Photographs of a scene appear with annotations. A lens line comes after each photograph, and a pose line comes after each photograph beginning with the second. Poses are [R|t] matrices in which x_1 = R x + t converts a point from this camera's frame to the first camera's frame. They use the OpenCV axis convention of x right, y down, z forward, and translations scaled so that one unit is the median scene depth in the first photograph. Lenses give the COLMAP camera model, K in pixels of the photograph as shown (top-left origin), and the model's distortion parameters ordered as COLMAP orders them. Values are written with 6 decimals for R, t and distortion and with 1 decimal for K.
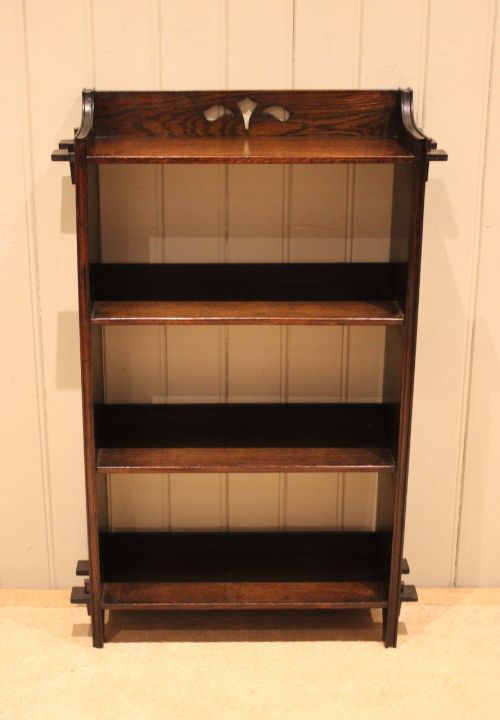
lens RADIAL K [[1201.3, 0, 252.0], [0, 1201.3, 315.2], [0, 0, 1]] dist [-0.009837, -0.069427]
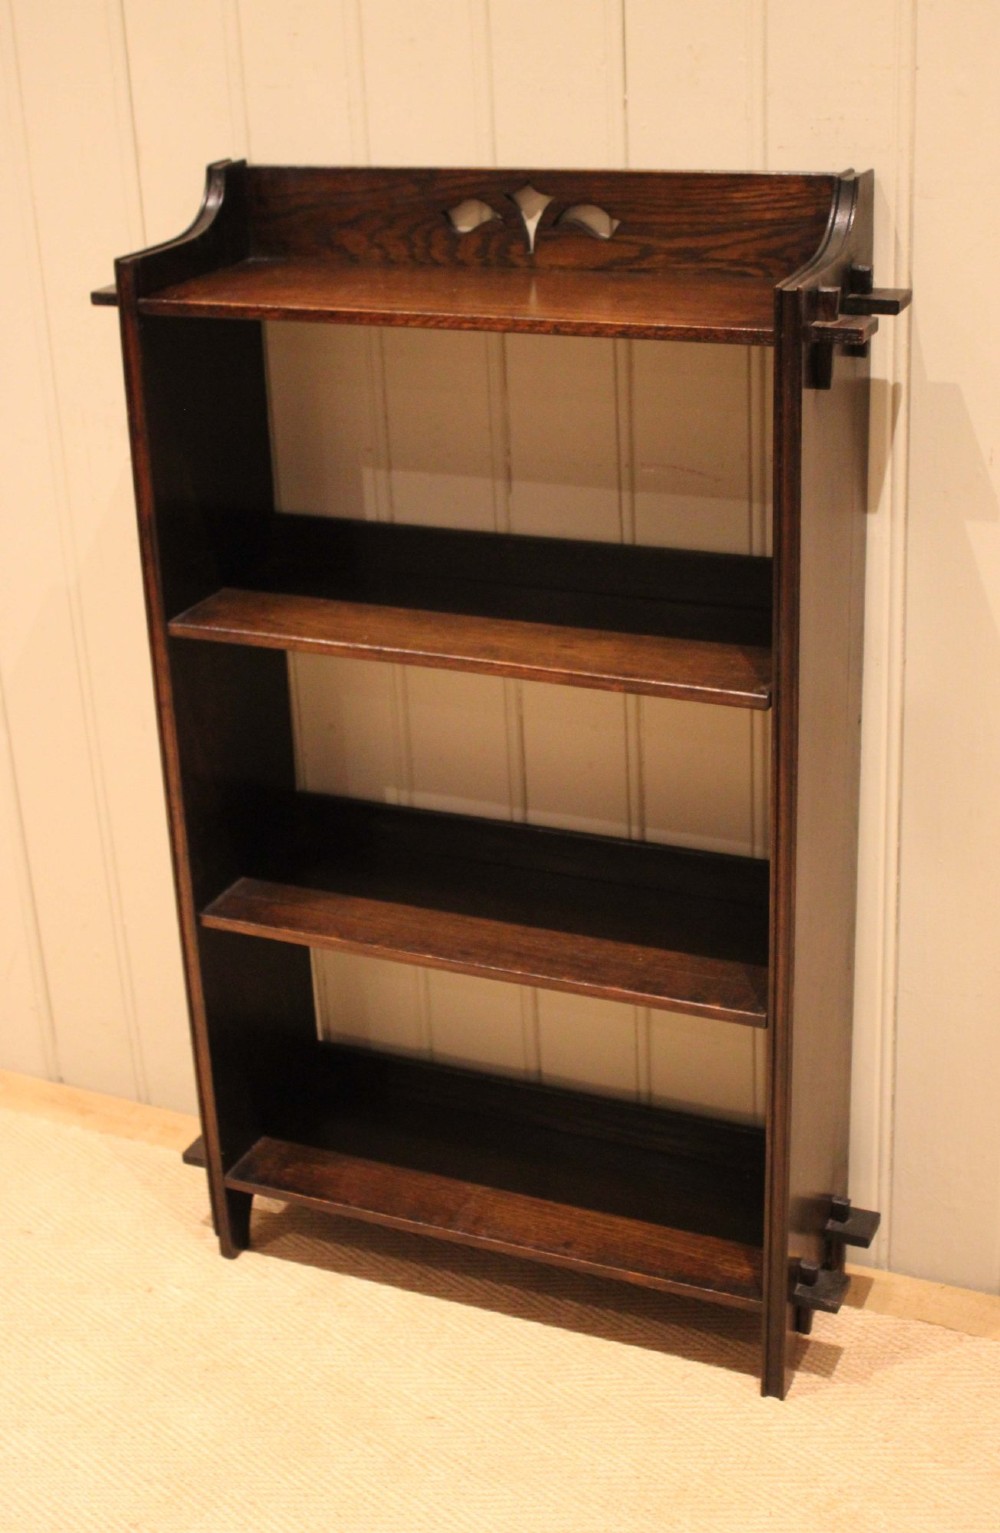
lens RADIAL K [[2216.2, 0, 521.0], [0, 2216.2, 700.0], [0, 0, 1]] dist [-0.026380, -0.009689]
pose [[0.903019, 0.117493, -0.413223, 0.368428], [-0.093059, 0.992534, 0.078848, -0.049535], [0.419401, -0.032747, 0.907210, 0.210244]]
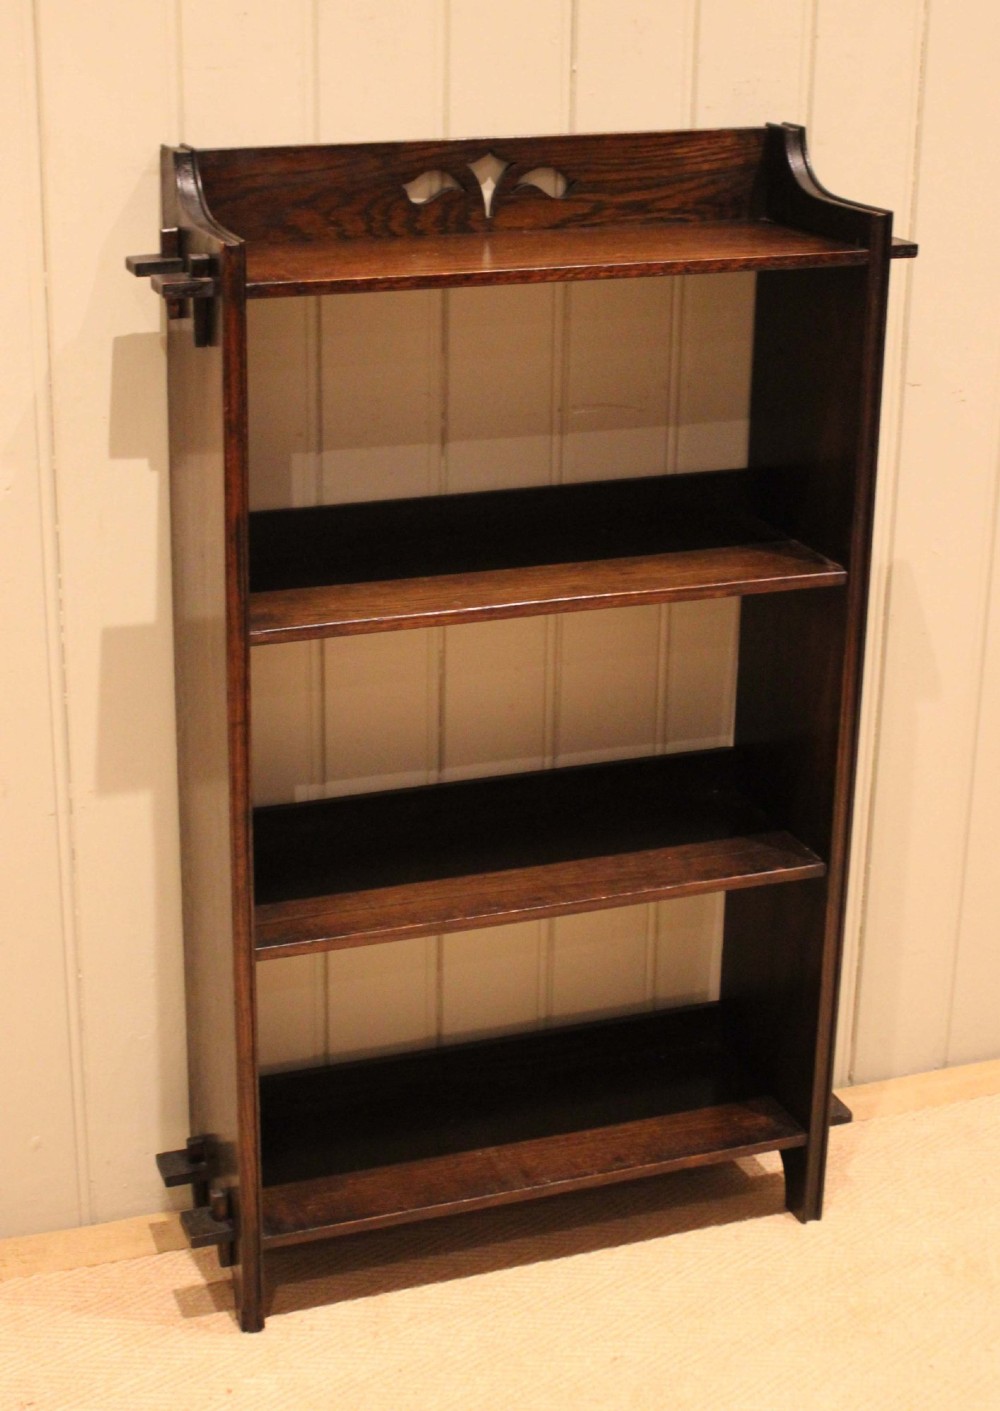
lens RADIAL K [[2201.8, 0, 457.6], [0, 2201.8, 547.0], [0, 0, 1]] dist [-0.034162, -0.090130]
pose [[0.951994, -0.088464, 0.293057, -0.290877], [0.096533, 0.995243, -0.013154, -0.010529], [-0.290499, 0.040813, 0.956004, 0.151376]]
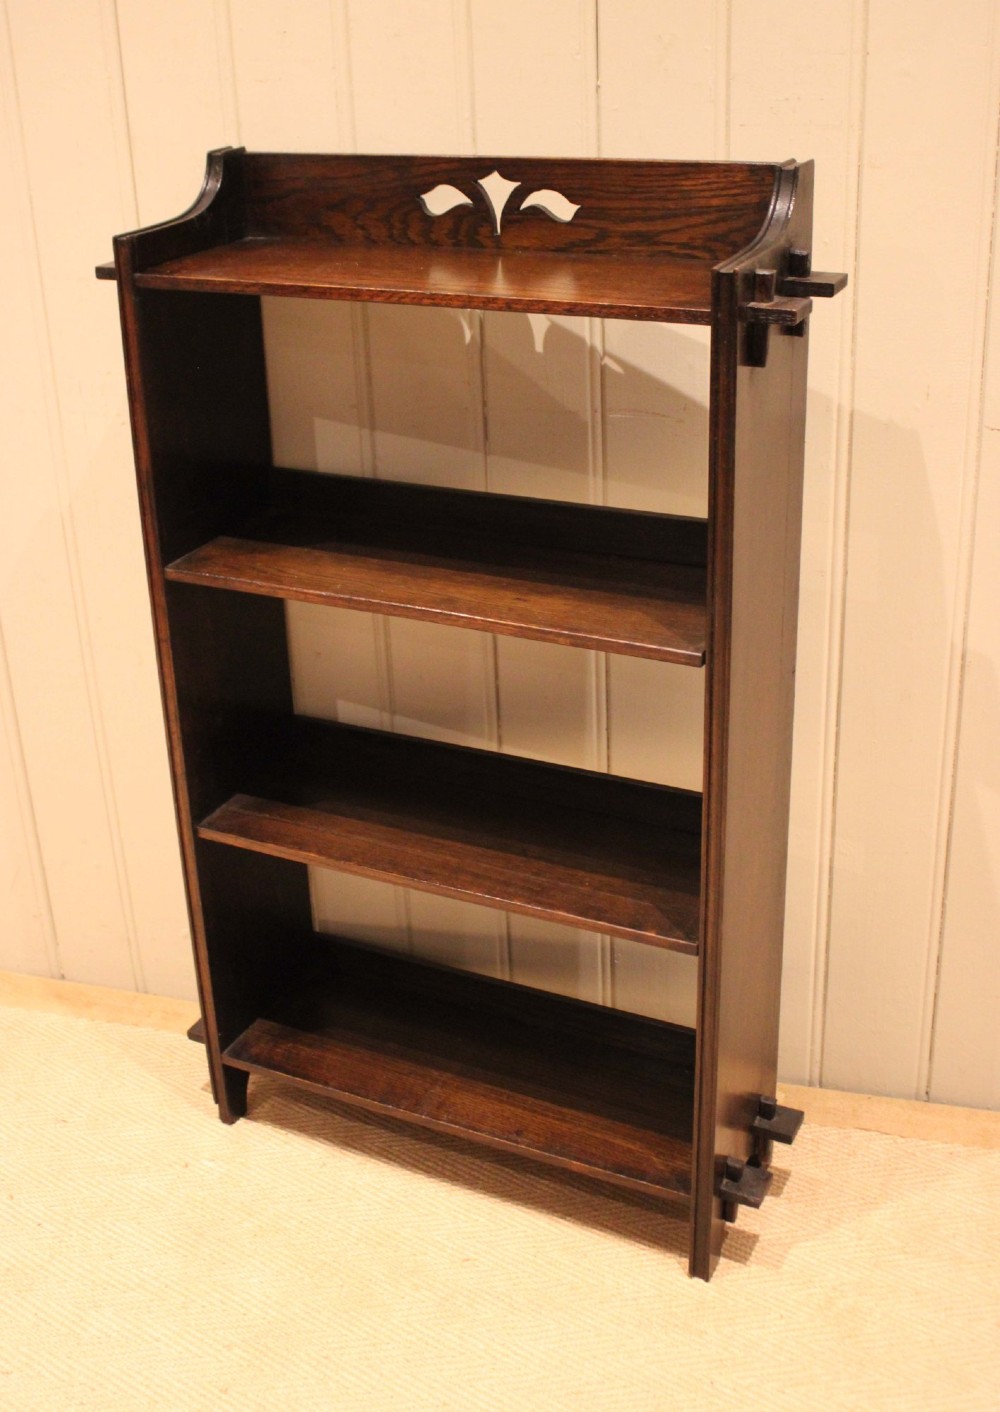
lens RADIAL K [[1721.5, 0, 494.7], [0, 1721.5, 626.2], [0, 0, 1]] dist [-0.057766, -0.010756]
pose [[0.882058, 0.145543, -0.448097, 0.342861], [-0.110066, 0.988428, 0.104385, -0.066835], [0.458104, -0.042754, 0.887870, 0.348525]]
